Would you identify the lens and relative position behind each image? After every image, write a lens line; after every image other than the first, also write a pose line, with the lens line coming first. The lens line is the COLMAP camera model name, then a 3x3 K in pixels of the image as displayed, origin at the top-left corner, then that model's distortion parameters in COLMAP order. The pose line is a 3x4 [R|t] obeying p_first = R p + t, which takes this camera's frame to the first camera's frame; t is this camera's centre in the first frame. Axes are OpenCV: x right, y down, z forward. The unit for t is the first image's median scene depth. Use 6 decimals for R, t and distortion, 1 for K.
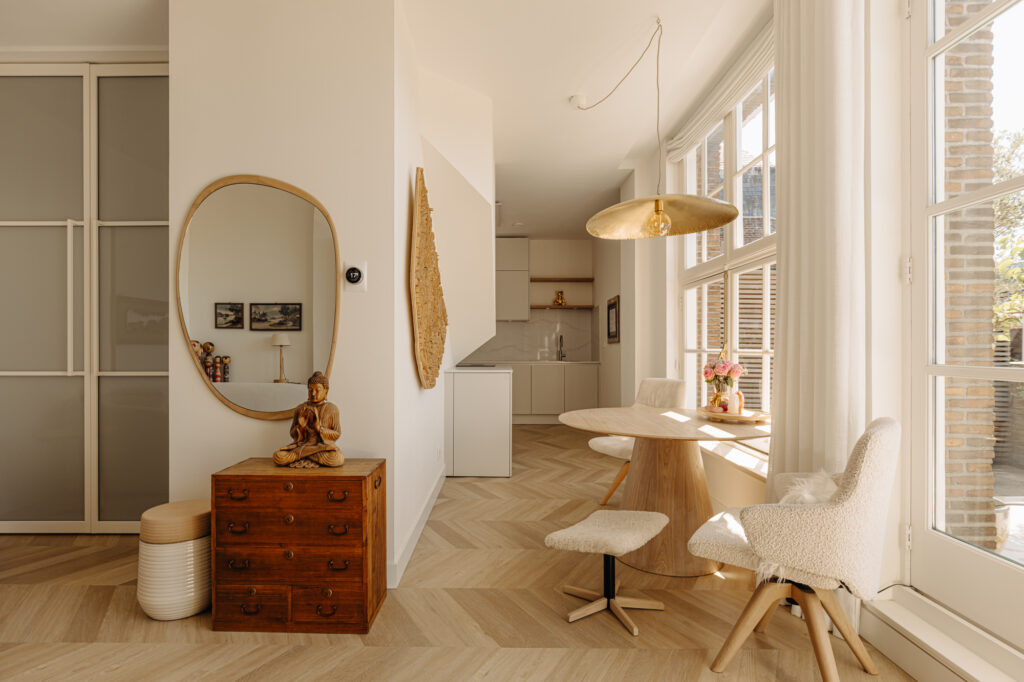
lens RADIAL K [[576.3, 0, 509.3], [0, 576.3, 341.2], [0, 0, 1]] dist [0.001828, 0.000084]
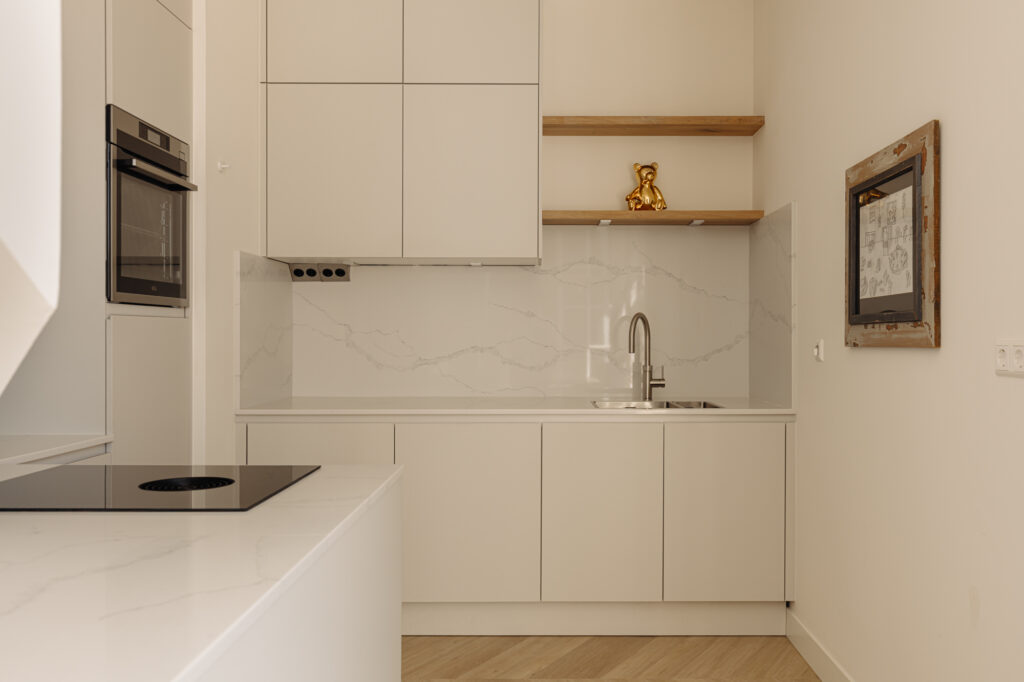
lens RADIAL K [[1113.9, 0, 513.5], [0, 1113.9, 340.7], [0, 0, 1]] dist [0.013927, 0.000000]
pose [[0.999788, -0.008442, -0.018765, 0.030461], [0.008670, 0.999889, 0.012101, -0.004260], [0.018660, -0.012261, 0.999751, 0.433228]]
